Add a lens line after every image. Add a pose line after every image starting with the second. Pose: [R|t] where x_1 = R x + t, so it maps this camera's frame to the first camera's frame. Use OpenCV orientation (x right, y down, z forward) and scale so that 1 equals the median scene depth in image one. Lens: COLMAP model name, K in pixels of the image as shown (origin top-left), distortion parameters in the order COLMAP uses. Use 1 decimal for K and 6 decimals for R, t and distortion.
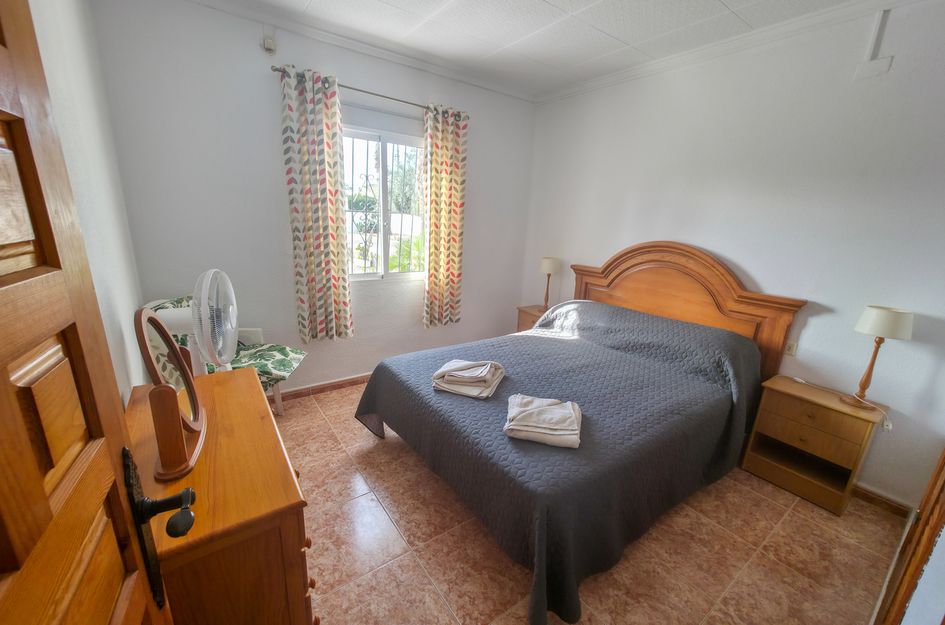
lens RADIAL K [[376.1, 0, 473.4], [0, 376.1, 318.6], [0, 0, 1]] dist [0.003912, 0.000636]
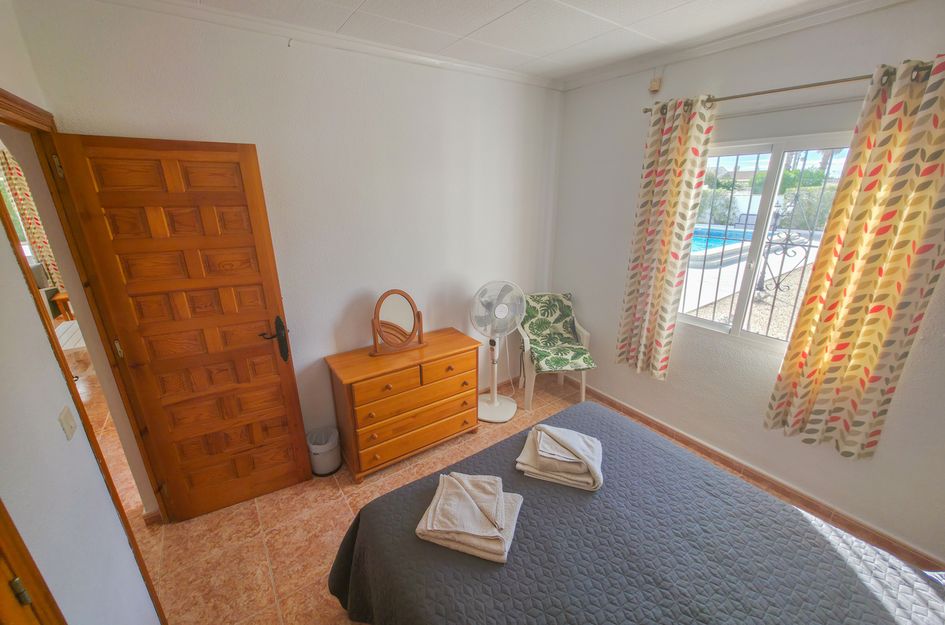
lens RADIAL K [[378.2, 0, 474.5], [0, 378.2, 319.6], [0, 0, 1]] dist [0.000851, 0.000287]
pose [[-0.000811, 0.288644, -0.957436, 0.627254], [-0.263325, 0.923584, 0.278661, -0.271378], [0.964707, 0.252343, 0.075258, 0.567449]]
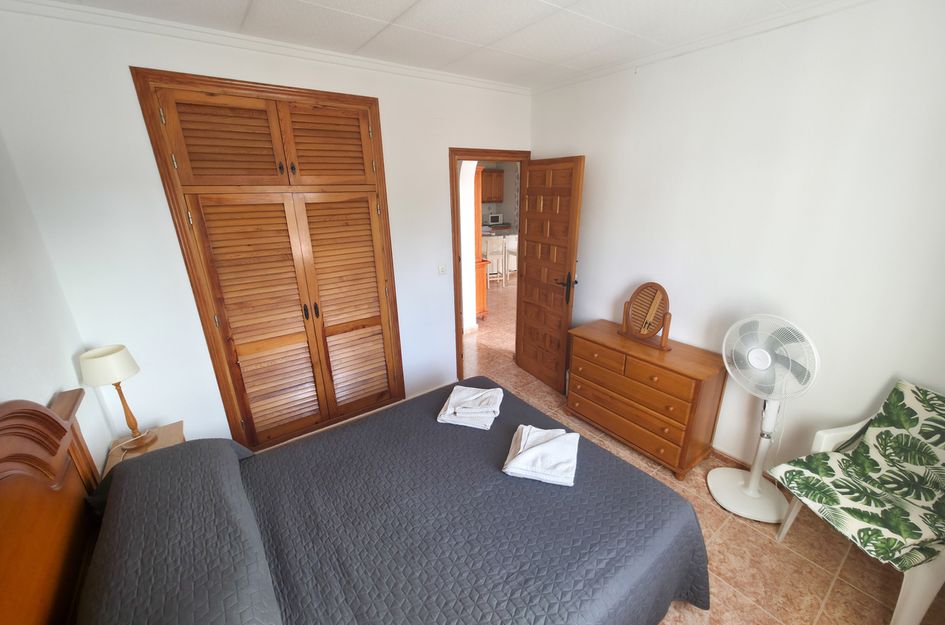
lens RADIAL K [[378.2, 0, 474.5], [0, 378.2, 319.6], [0, 0, 1]] dist [0.000851, 0.000287]
pose [[-0.999709, -0.017951, -0.016139, 0.137438], [-0.023941, 0.822880, 0.567710, -0.498661], [0.003089, 0.567931, -0.823070, 1.325609]]
